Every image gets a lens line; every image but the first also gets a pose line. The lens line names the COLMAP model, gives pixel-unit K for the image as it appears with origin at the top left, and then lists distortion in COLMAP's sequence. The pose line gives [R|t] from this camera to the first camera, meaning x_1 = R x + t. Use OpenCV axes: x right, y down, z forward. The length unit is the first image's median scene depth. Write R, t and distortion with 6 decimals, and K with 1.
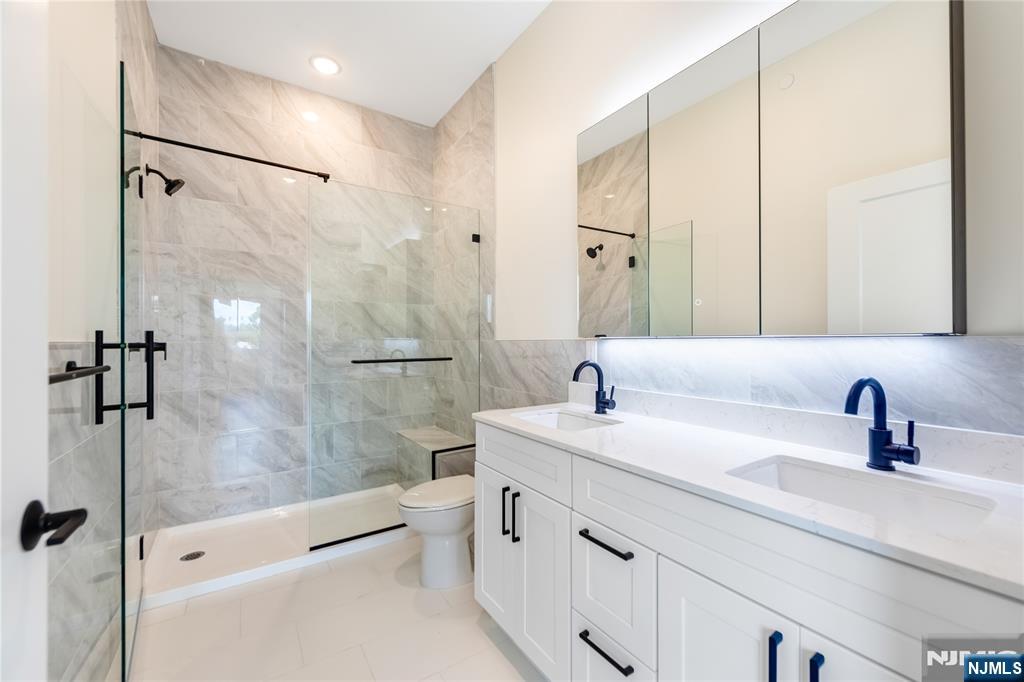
lens RADIAL K [[414.3, 0, 510.9], [0, 414.3, 340.7], [0, 0, 1]] dist [0.000987, 0.000097]
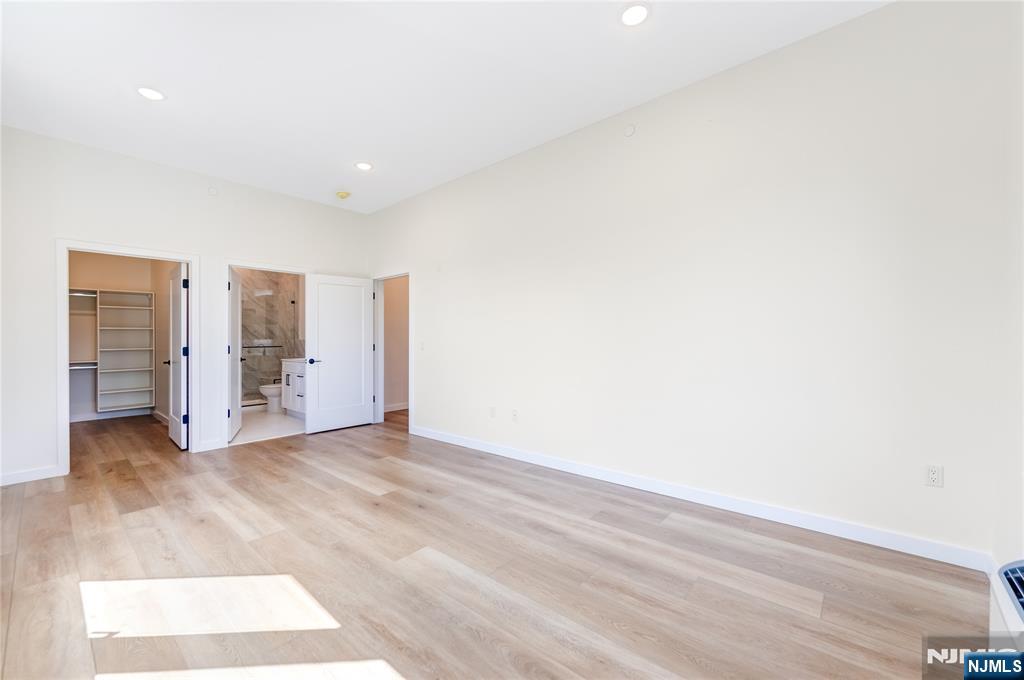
lens RADIAL K [[414.3, 0, 516.3], [0, 414.3, 338.9], [0, 0, 1]] dist [0.000987, 0.000097]
pose [[0.957358, -0.004176, 0.288874, 0.446997], [0.003111, 0.999987, 0.004145, -0.011031], [-0.288888, -0.003070, 0.957358, -1.724301]]
